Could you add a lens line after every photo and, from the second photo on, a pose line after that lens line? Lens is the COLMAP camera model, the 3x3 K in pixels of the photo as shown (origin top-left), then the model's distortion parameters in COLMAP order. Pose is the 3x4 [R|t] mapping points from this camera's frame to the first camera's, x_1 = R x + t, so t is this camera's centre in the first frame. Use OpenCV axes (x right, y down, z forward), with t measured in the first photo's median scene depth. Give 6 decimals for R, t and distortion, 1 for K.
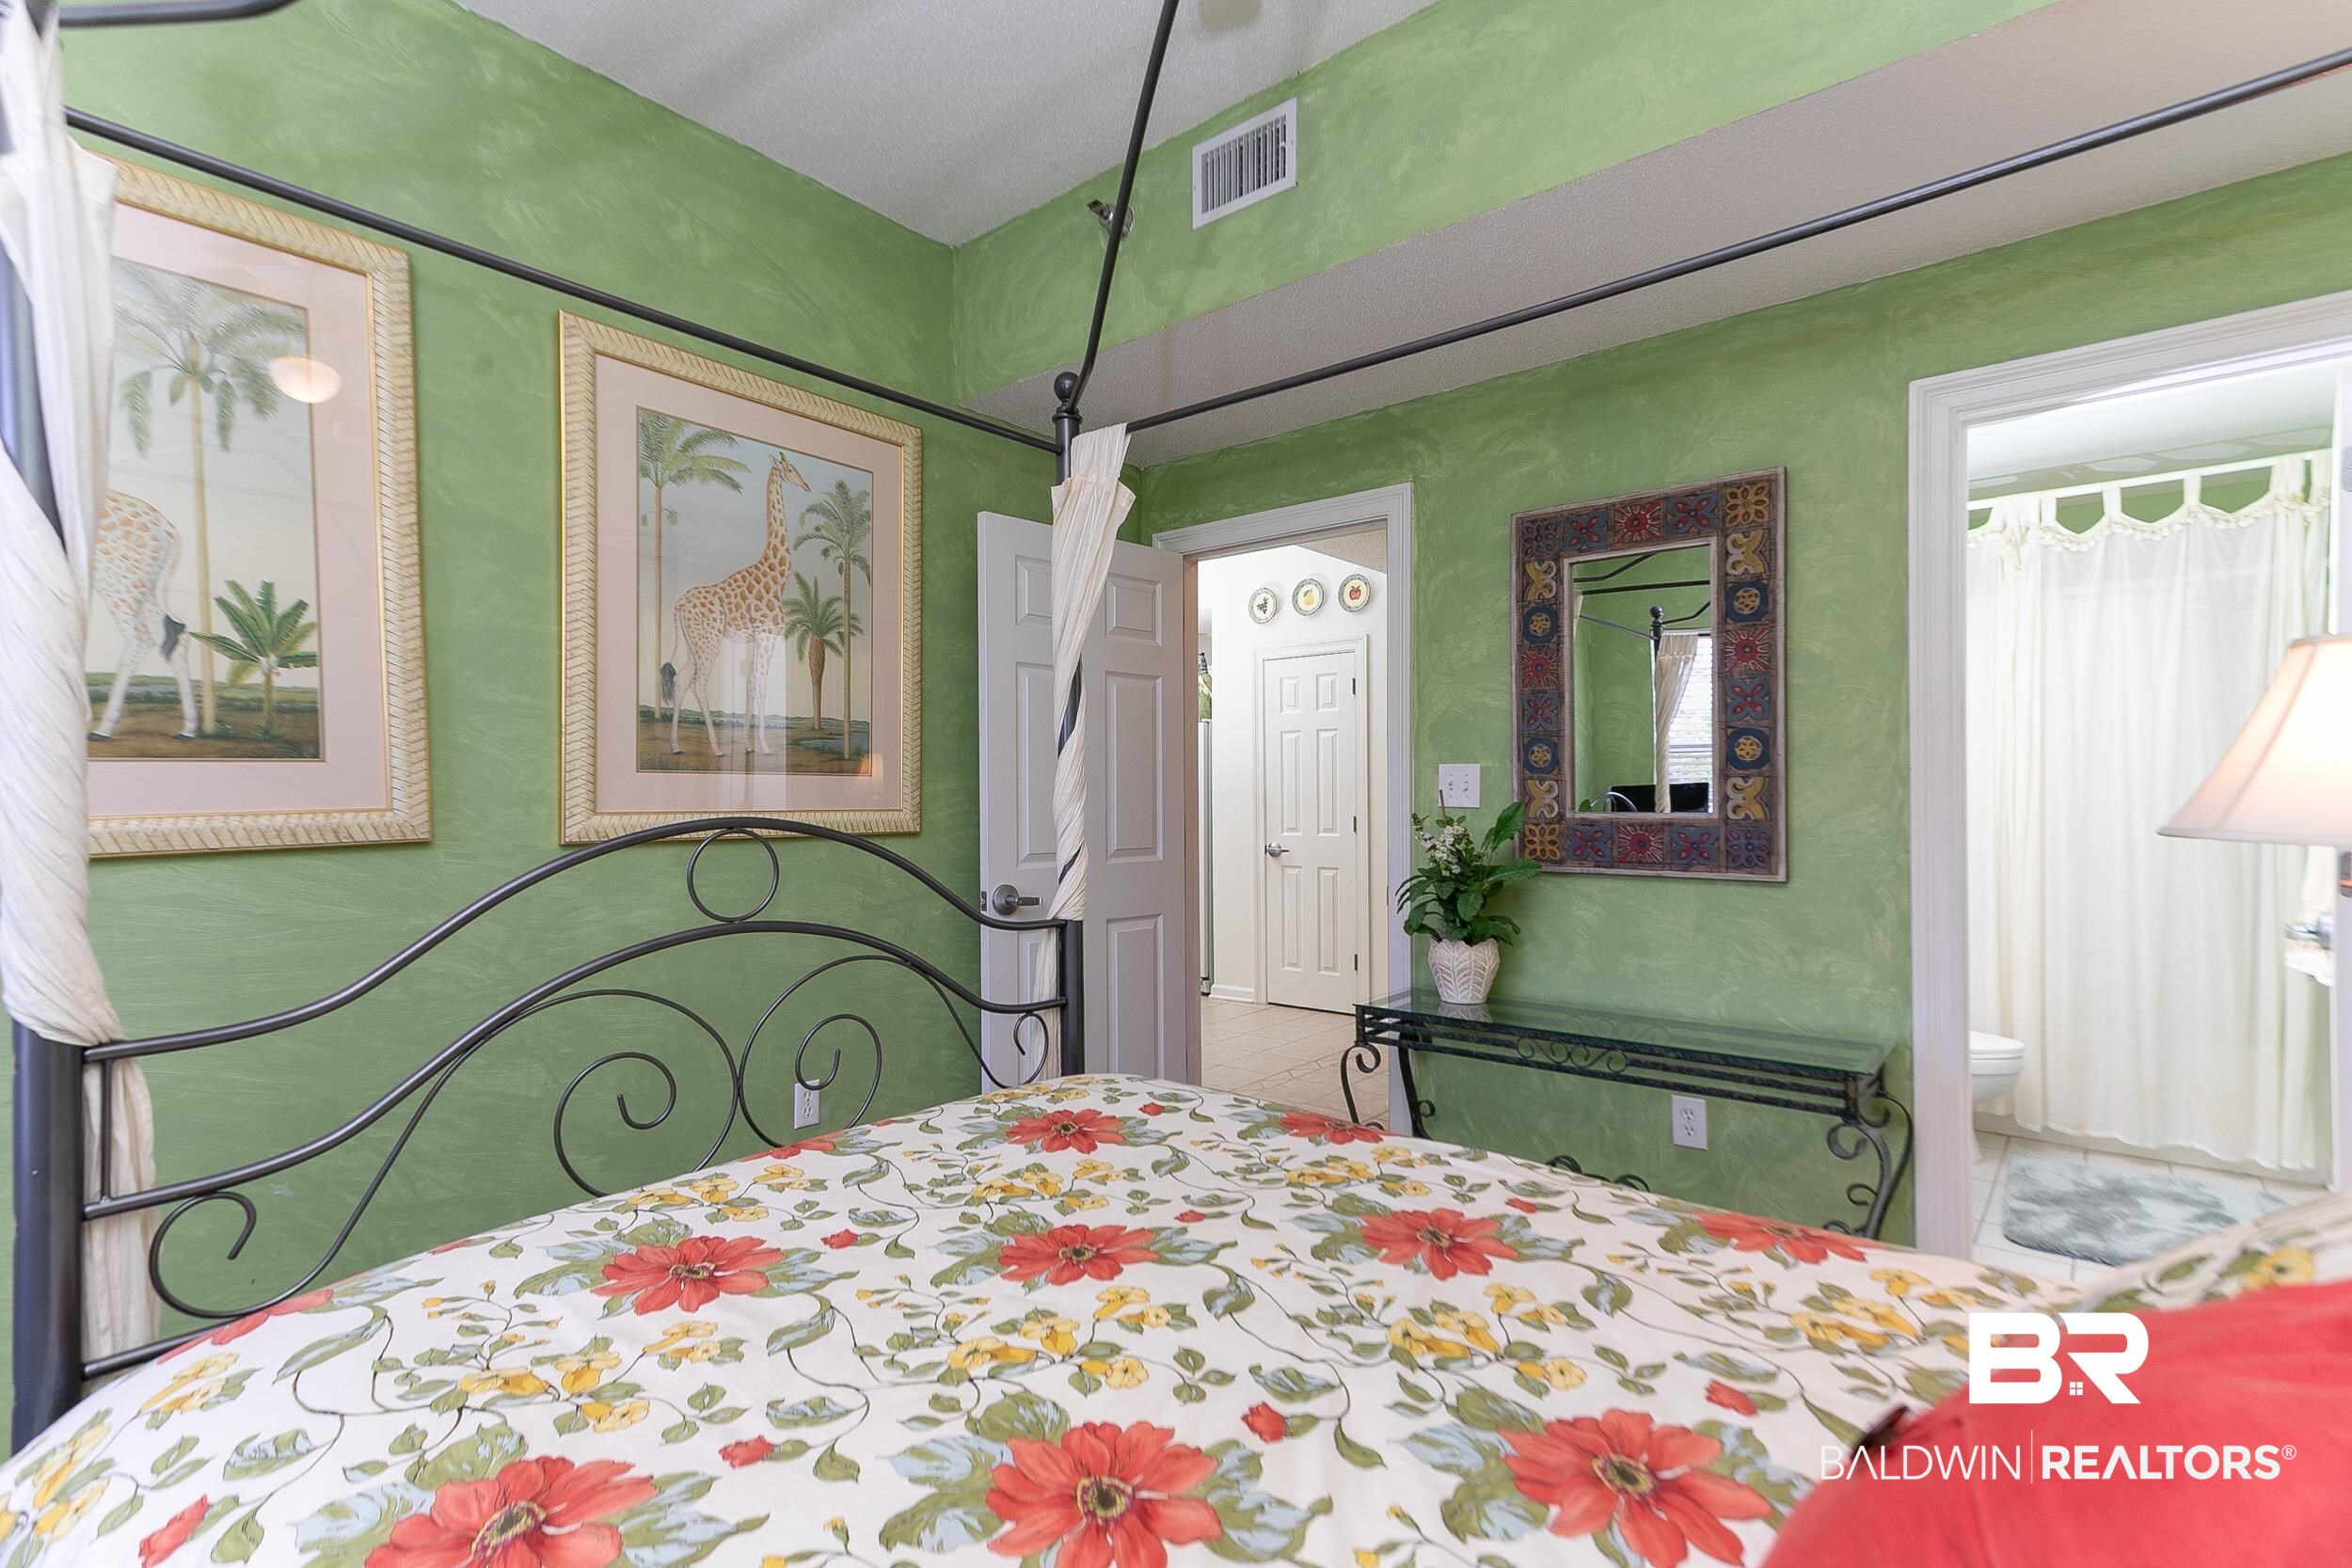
lens RADIAL K [[1096.1, 0, 1180.8], [0, 1096.1, 792.7], [0, 0, 1]] dist [0.028808, 0.000825]
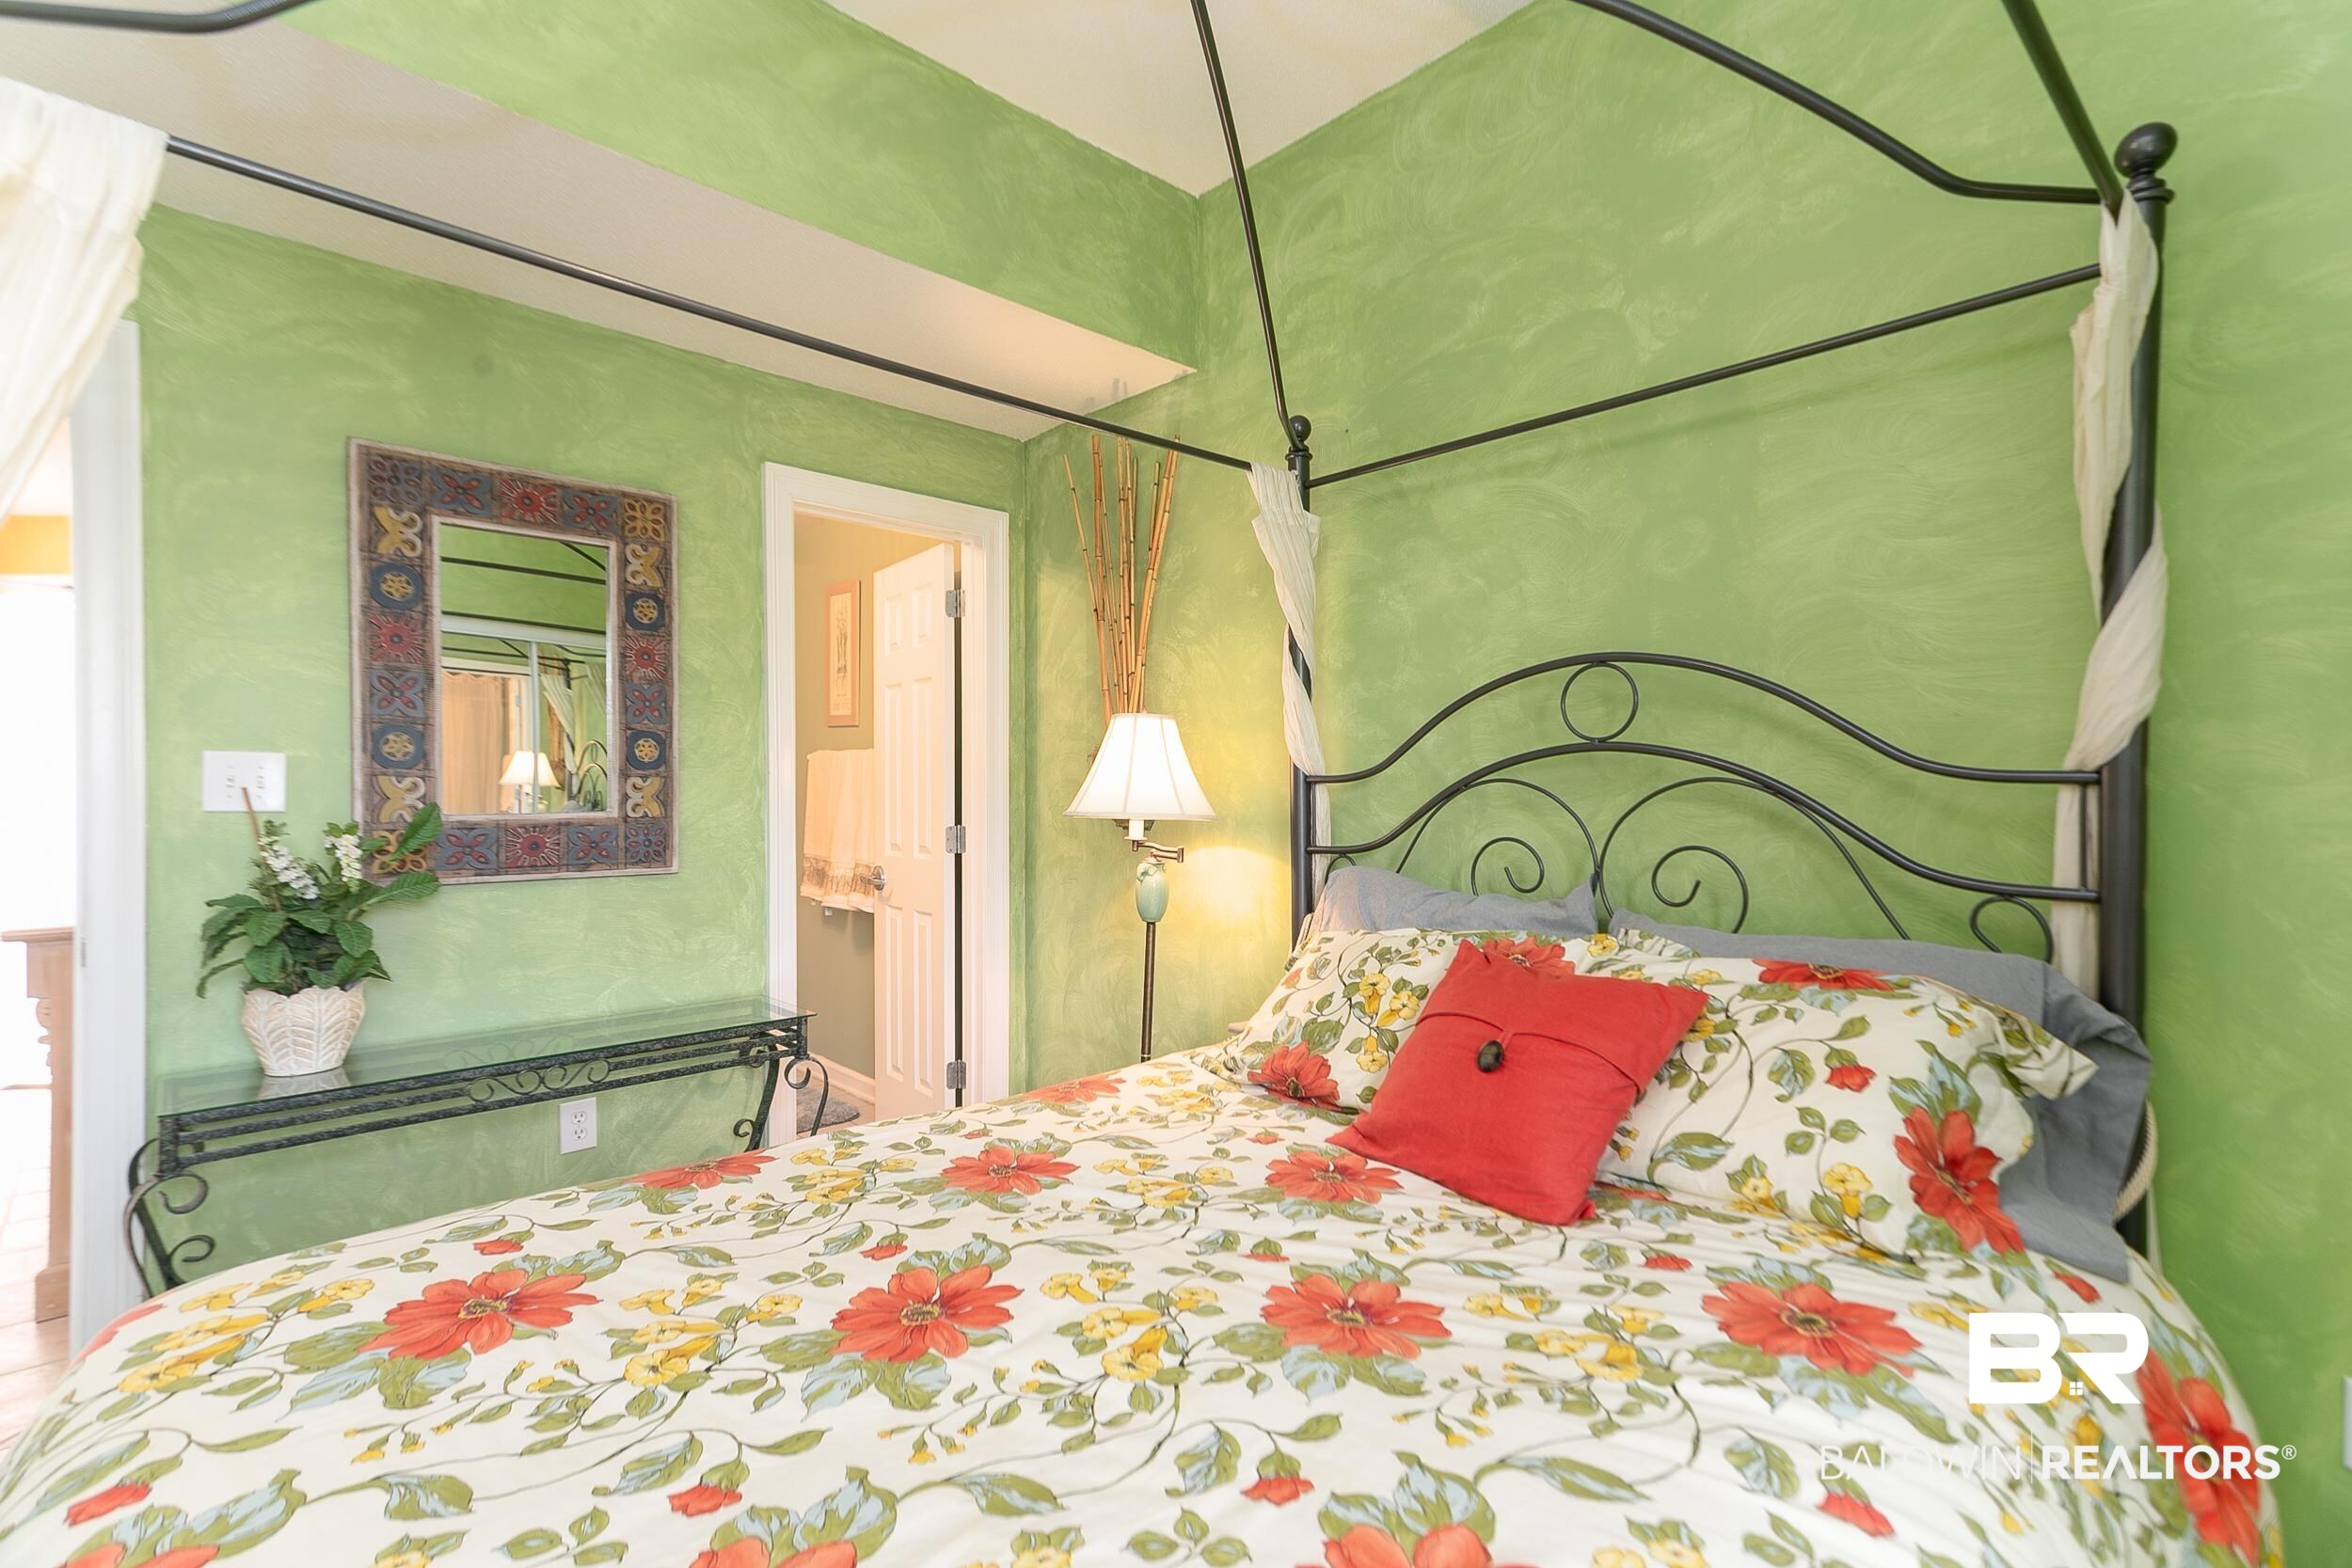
lens RADIAL K [[1108.4, 0, 1185.4], [0, 1108.4, 798.0], [0, 0, 1]] dist [0.034484, 0.000601]
pose [[0.138465, -0.003463, 0.990361, -0.480763], [-0.000259, 0.999994, 0.003533, 0.001836], [-0.990367, -0.000746, 0.138463, 0.340557]]
